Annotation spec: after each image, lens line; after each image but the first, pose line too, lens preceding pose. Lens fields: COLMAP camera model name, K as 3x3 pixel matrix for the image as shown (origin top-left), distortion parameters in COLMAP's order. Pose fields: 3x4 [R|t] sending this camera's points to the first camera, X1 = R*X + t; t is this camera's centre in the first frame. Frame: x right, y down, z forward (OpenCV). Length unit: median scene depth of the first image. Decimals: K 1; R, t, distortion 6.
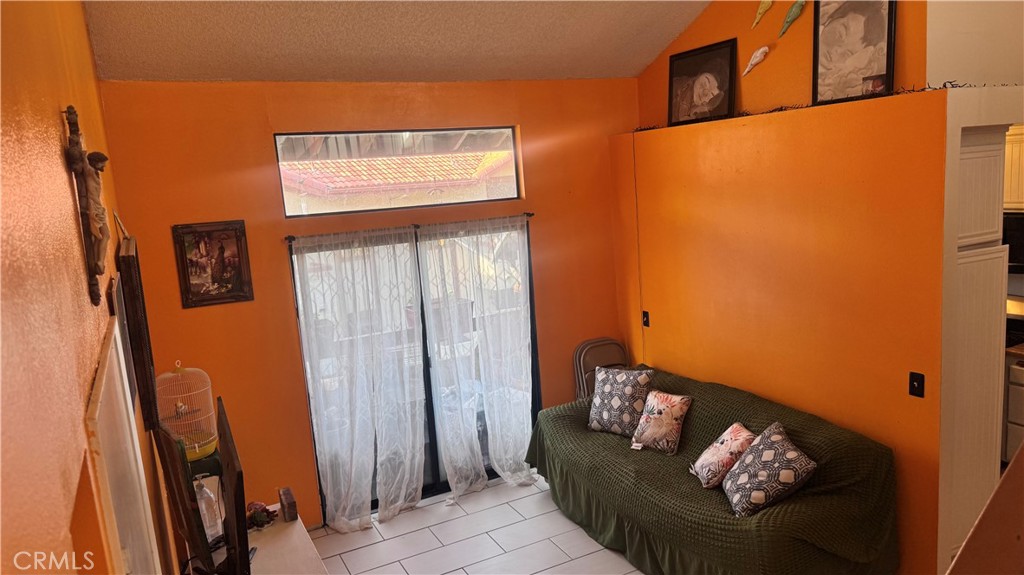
lens RADIAL K [[714.6, 0, 506.7], [0, 714.6, 293.7], [0, 0, 1]] dist [0.049734, -0.074528]
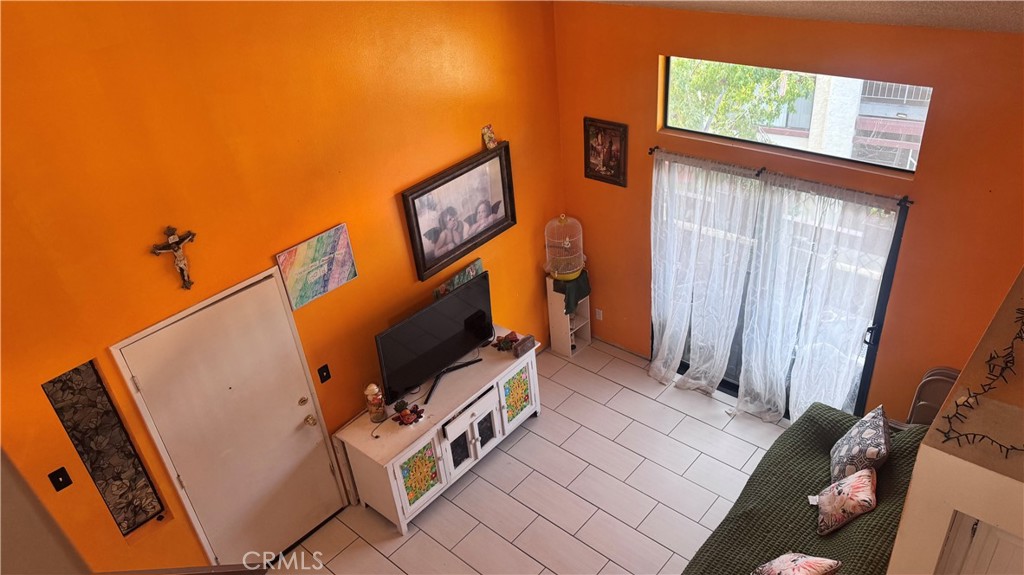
lens RADIAL K [[714.6, 0, 509.9], [0, 714.6, 287.2], [0, 0, 1]] dist [0.049734, -0.074528]
pose [[0.368007, 0.518862, -0.771591, 0.636974], [-0.064712, 0.842106, 0.535416, -0.510280], [0.927568, -0.147106, 0.343477, 0.370562]]
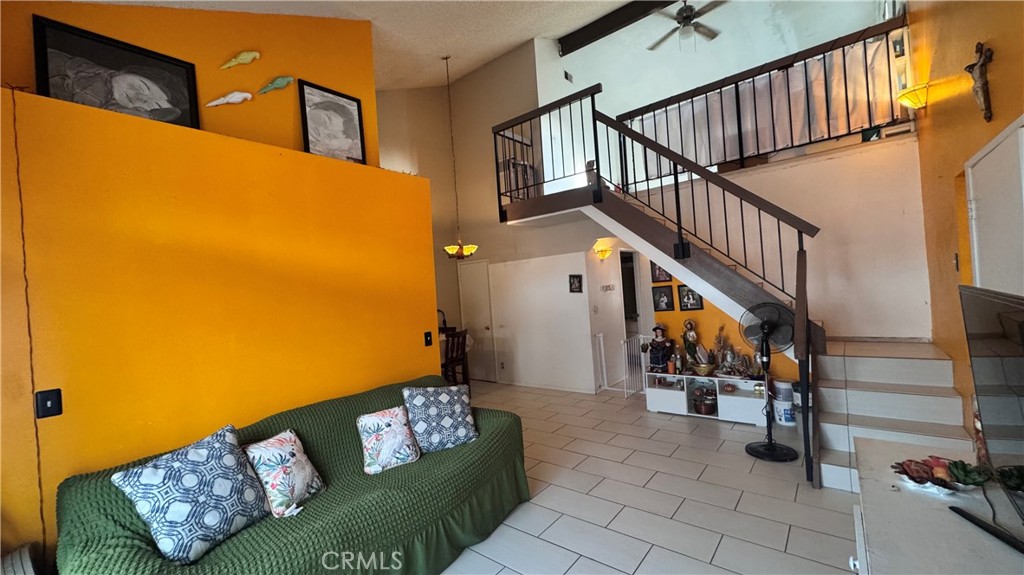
lens RADIAL K [[417.6, 0, 507.7], [0, 417.6, 285.0], [0, 0, 1]] dist [-0.002049, 0.000114]
pose [[-0.414271, 0.117489, 0.902539, -0.346748], [0.248923, 0.968451, -0.011813, 0.047704], [-0.875452, 0.219769, -0.430447, 0.981316]]
